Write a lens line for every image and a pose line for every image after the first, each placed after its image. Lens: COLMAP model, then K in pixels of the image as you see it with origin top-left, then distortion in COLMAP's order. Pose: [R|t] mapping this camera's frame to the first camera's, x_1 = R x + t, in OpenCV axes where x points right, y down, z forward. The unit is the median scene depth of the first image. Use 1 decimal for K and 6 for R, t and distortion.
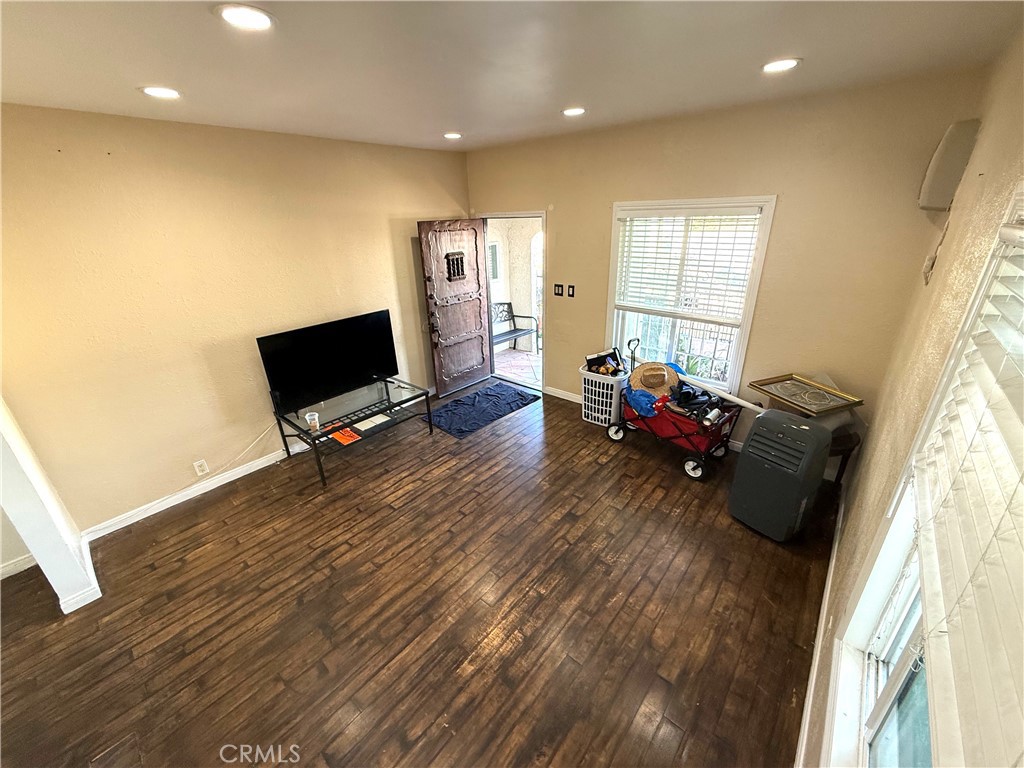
lens RADIAL K [[408.2, 0, 505.3], [0, 408.2, 381.7], [0, 0, 1]] dist [0.000393, 0.000542]
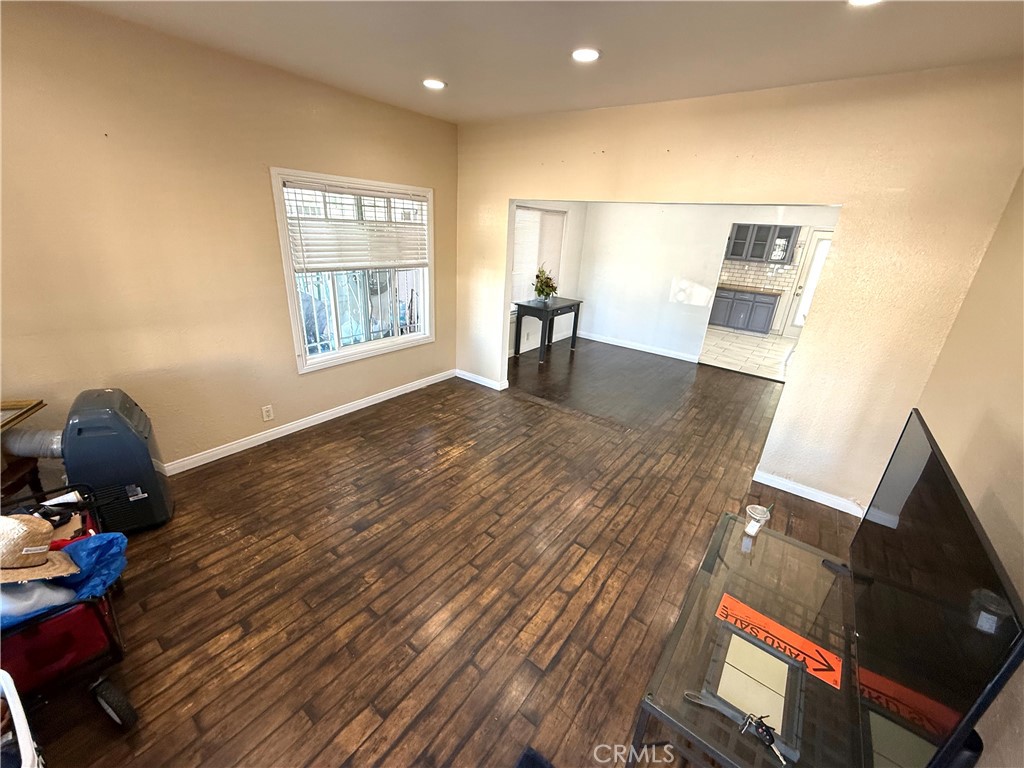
lens RADIAL K [[408.2, 0, 510.1], [0, 408.2, 384.1], [0, 0, 1]] dist [0.000393, 0.000542]
pose [[-0.997266, 0.005939, -0.073654, -0.096597], [-0.046984, 0.718355, 0.694089, -0.530226], [0.057032, 0.695652, -0.716112, 1.544654]]
